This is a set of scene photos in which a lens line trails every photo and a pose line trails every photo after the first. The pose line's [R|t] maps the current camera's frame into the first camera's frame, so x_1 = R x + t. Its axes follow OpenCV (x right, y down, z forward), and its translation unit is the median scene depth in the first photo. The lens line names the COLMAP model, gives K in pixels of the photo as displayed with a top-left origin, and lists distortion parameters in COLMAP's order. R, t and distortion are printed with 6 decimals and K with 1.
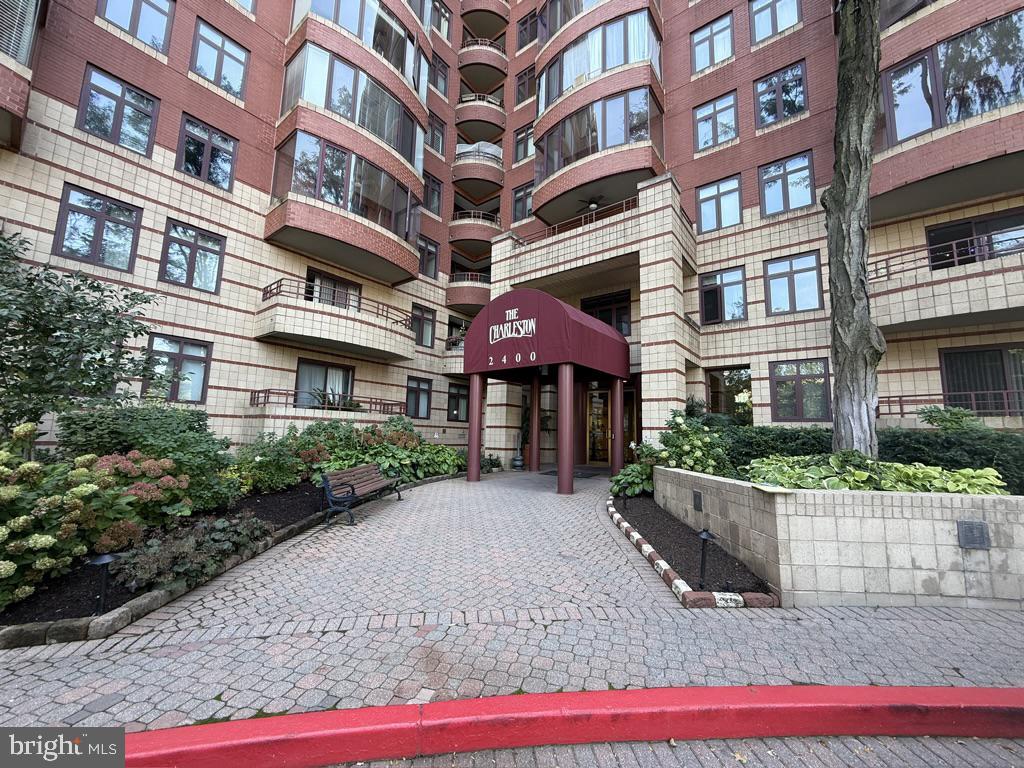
lens RADIAL K [[407.3, 0, 513.2], [0, 407.3, 383.9], [0, 0, 1]] dist [-0.002466, -0.000117]
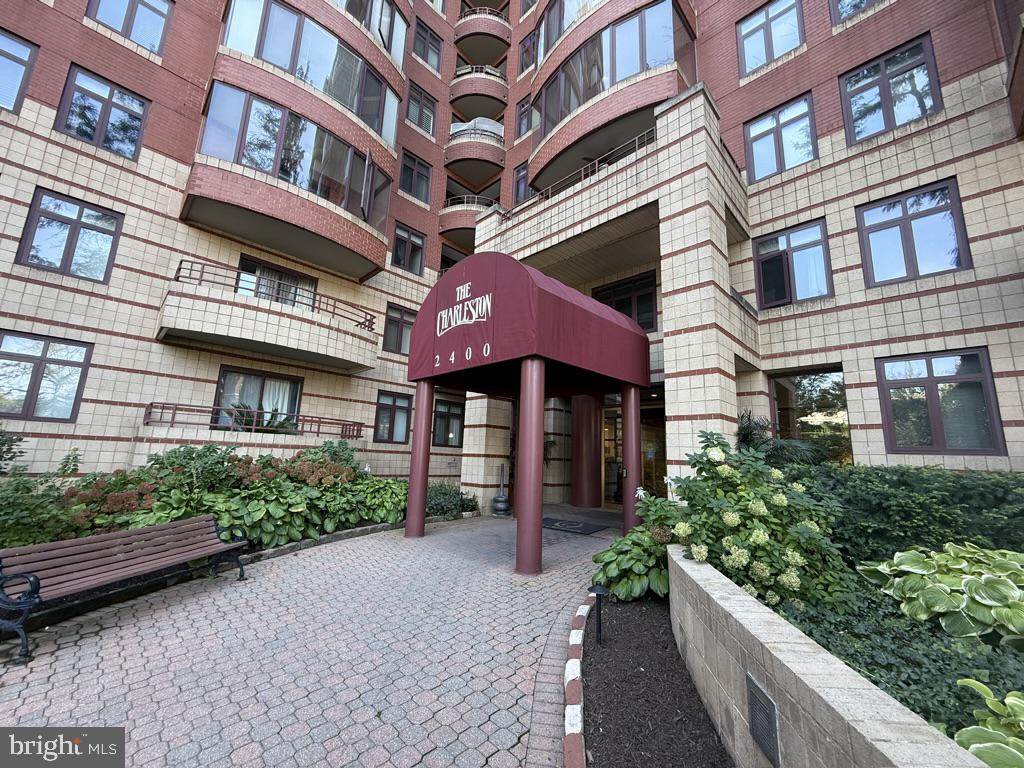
lens RADIAL K [[407.3, 0, 511.8], [0, 407.3, 383.6], [0, 0, 1]] dist [-0.002466, -0.000117]
pose [[0.992850, -0.009170, -0.119019, 0.135490], [0.002247, 0.998304, -0.058173, 0.019780], [0.119350, 0.057490, 0.991186, 0.292173]]
